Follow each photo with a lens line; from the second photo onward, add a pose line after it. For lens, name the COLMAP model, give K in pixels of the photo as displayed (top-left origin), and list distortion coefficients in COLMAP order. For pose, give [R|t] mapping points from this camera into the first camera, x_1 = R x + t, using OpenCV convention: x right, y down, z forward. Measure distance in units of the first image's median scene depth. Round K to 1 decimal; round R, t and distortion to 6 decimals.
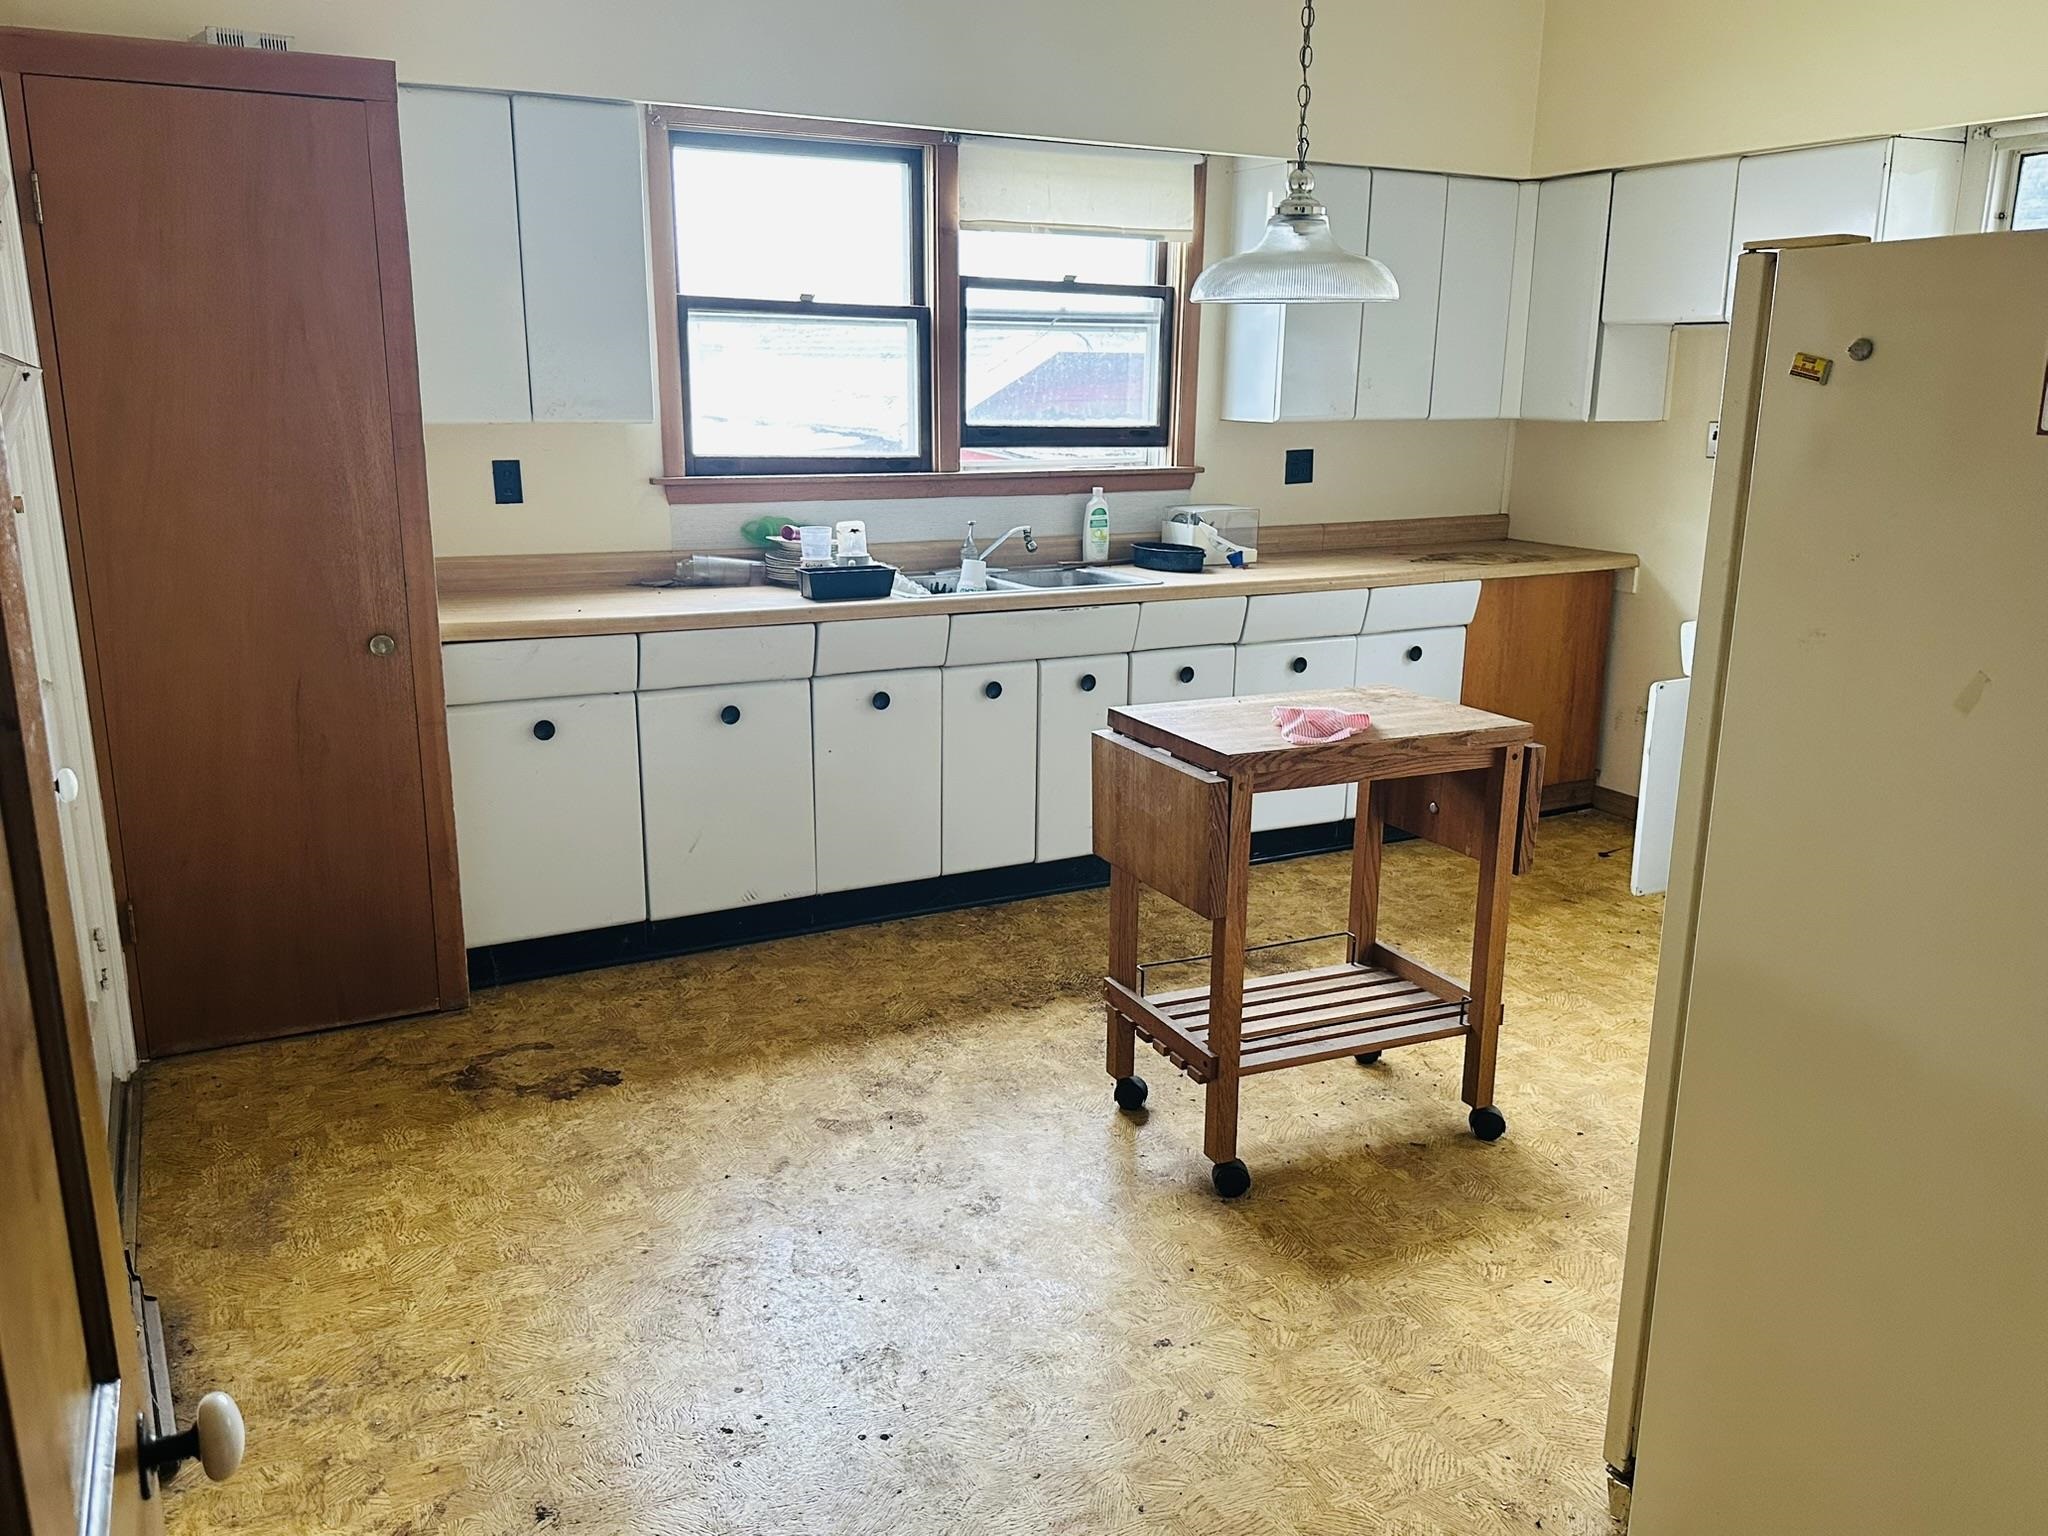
lens RADIAL K [[1573.3, 0, 1014.3], [0, 1573.3, 760.6], [0, 0, 1]] dist [0.159483, -0.241345]
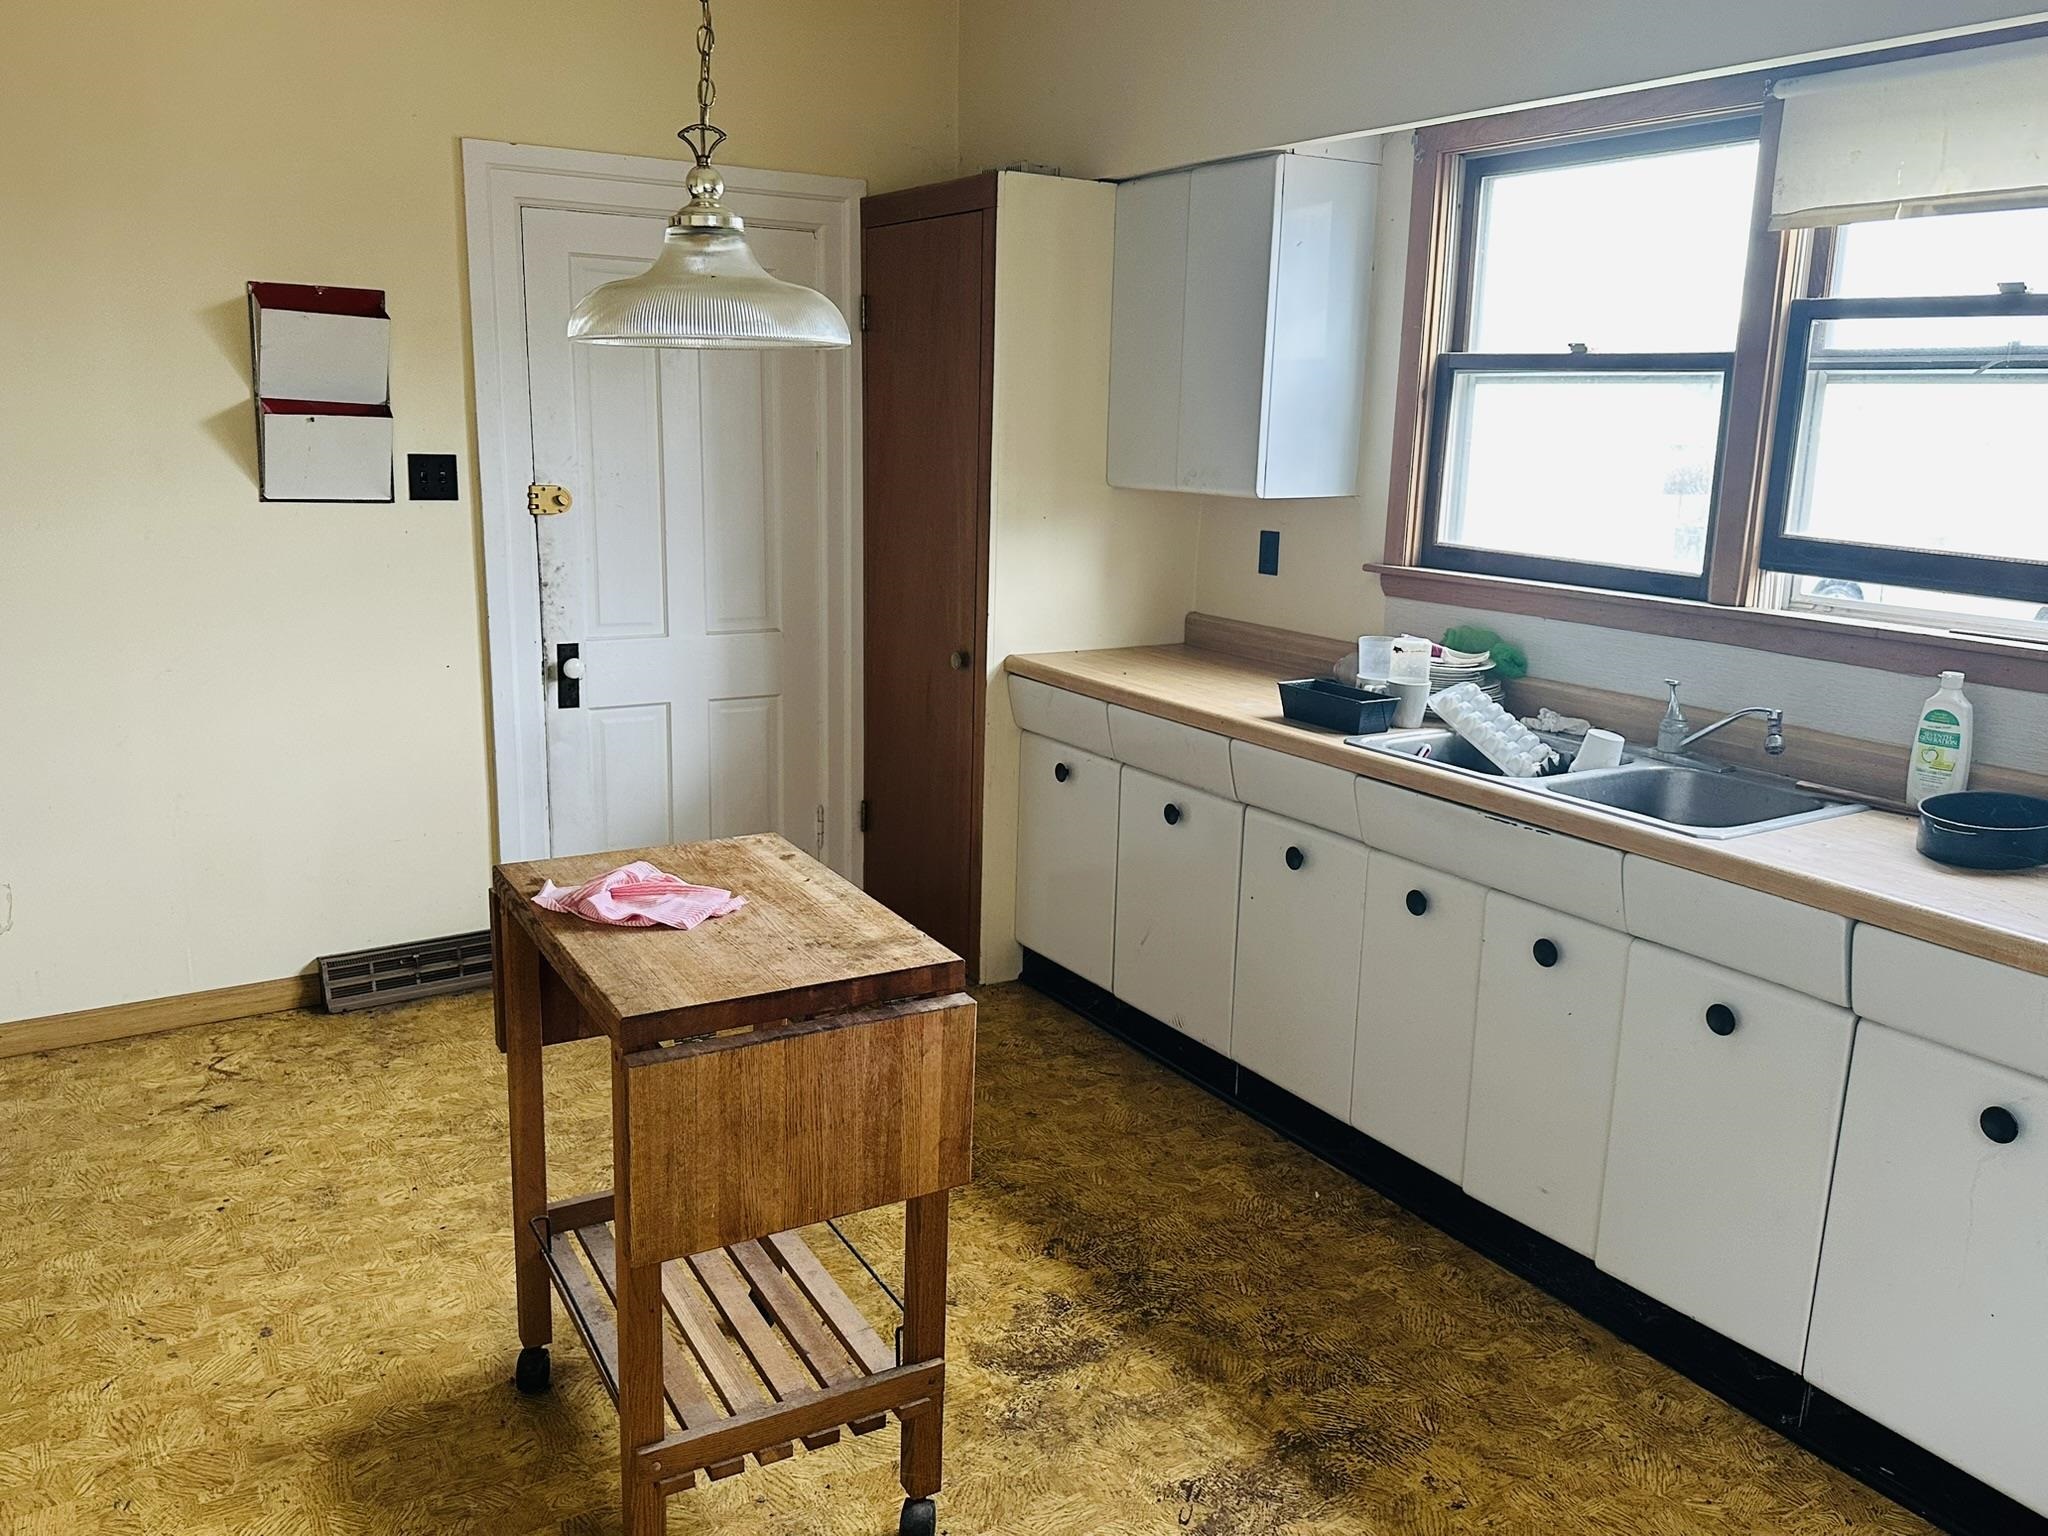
lens RADIAL K [[1573.3, 0, 1014.3], [0, 1573.3, 760.6], [0, 0, 1]] dist [0.159483, -0.241345]
pose [[0.081524, 0.211102, -0.974058, 0.614510], [-0.259243, 0.948163, 0.183792, -0.179659], [0.962365, 0.237535, 0.132025, 0.701981]]
